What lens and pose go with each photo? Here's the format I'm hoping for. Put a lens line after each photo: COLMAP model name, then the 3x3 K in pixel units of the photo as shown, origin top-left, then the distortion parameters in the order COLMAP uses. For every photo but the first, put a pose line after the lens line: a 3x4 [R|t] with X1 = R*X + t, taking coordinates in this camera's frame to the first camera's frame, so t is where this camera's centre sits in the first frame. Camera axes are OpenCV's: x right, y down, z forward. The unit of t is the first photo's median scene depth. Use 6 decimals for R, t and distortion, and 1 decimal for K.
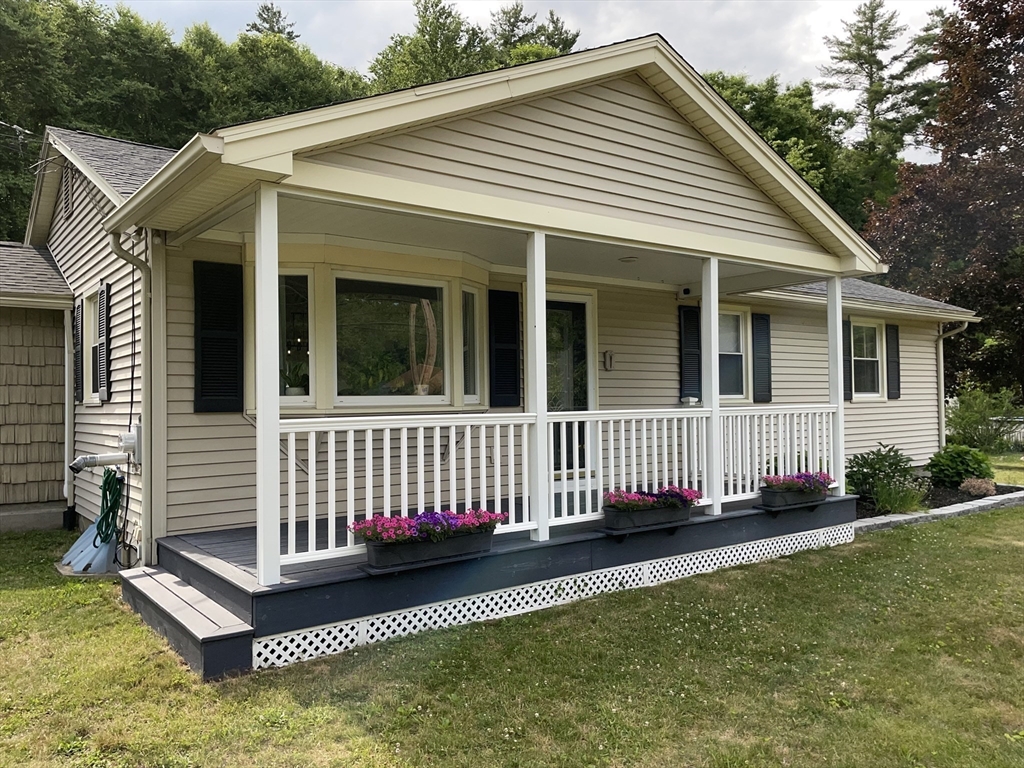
lens RADIAL K [[775.3, 0, 507.1], [0, 775.3, 382.8], [0, 0, 1]] dist [0.097268, -0.126609]
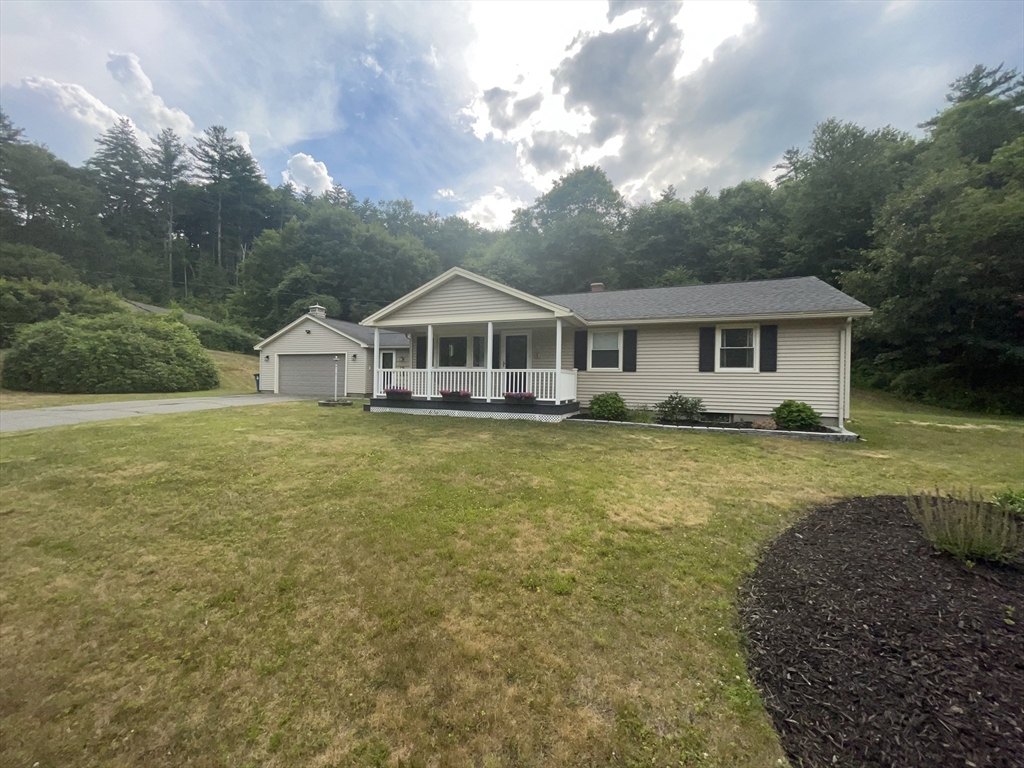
lens RADIAL K [[413.4, 0, 509.1], [0, 413.4, 385.8], [0, 0, 1]] dist [-0.001133, -0.000003]
pose [[0.513793, 0.028916, -0.857427, 0.190424], [-0.002752, 0.999482, 0.032058, 0.004902], [0.857910, -0.014111, 0.513607, 0.020961]]
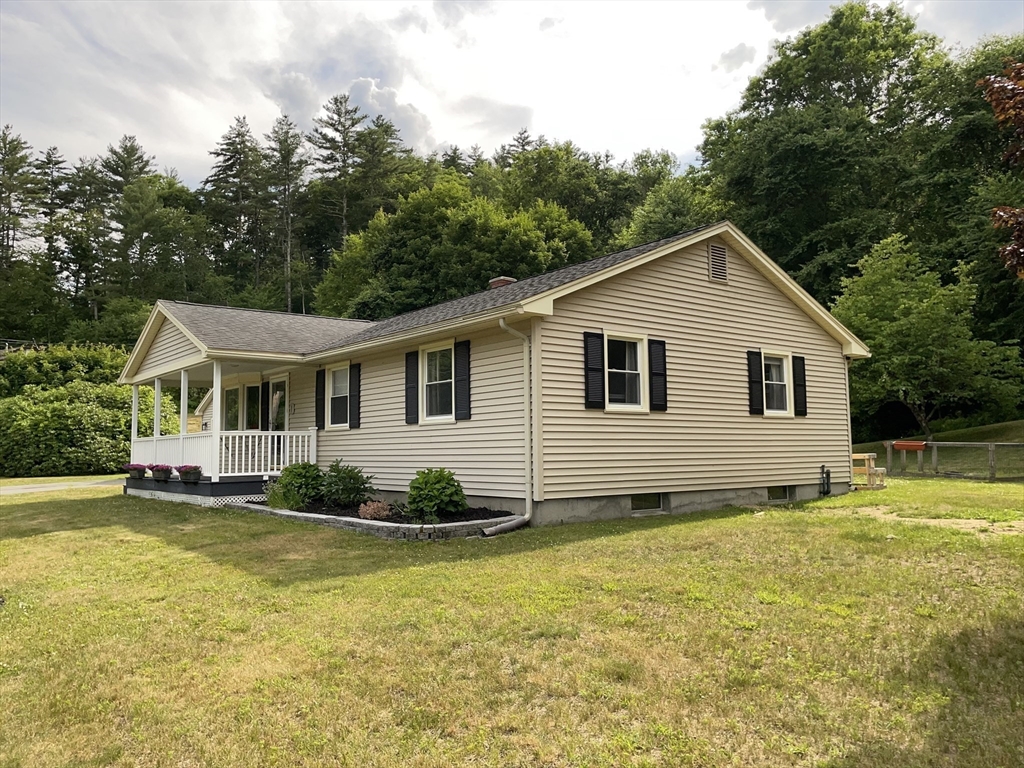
lens RADIAL K [[775.3, 0, 507.1], [0, 775.3, 382.8], [0, 0, 1]] dist [0.097268, -0.126609]
pose [[0.028264, -0.073329, -0.996907, 0.286066], [0.036997, 0.996699, -0.072265, 0.009021], [0.998916, -0.034840, 0.030884, 0.205518]]
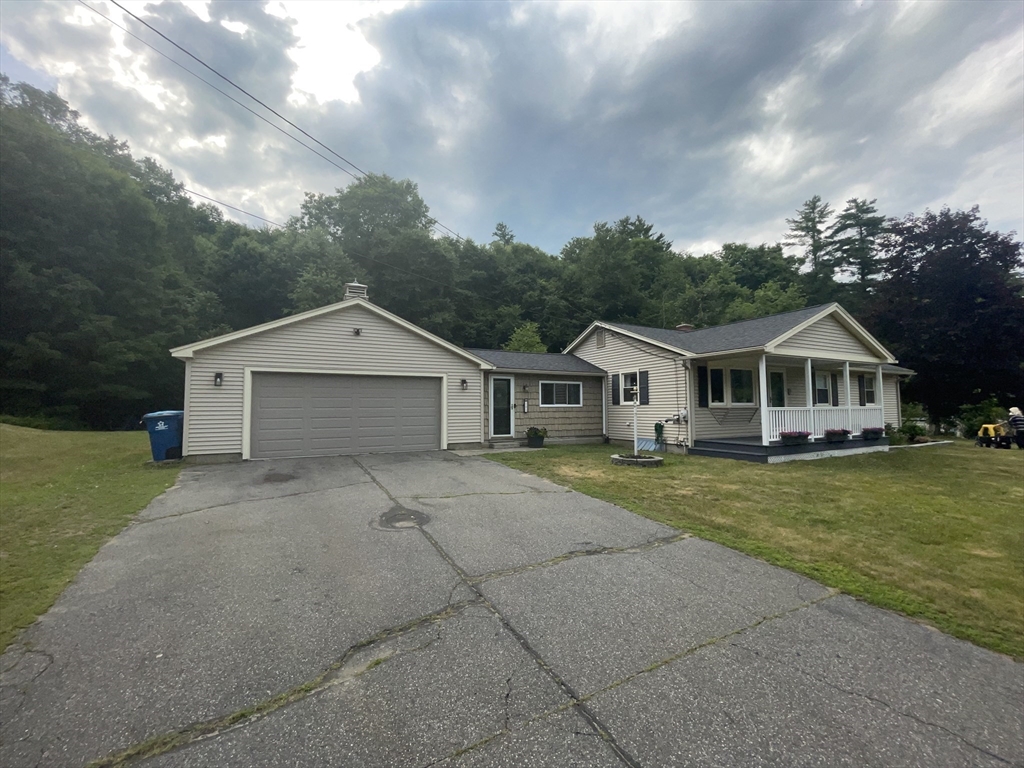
lens RADIAL K [[413.4, 0, 509.1], [0, 413.4, 385.8], [0, 0, 1]] dist [-0.001133, -0.000003]
pose [[0.983779, -0.002555, -0.179369, -0.090645], [-0.002886, 0.999544, -0.030065, 0.000039], [0.179364, 0.030095, 0.983322, -0.106486]]
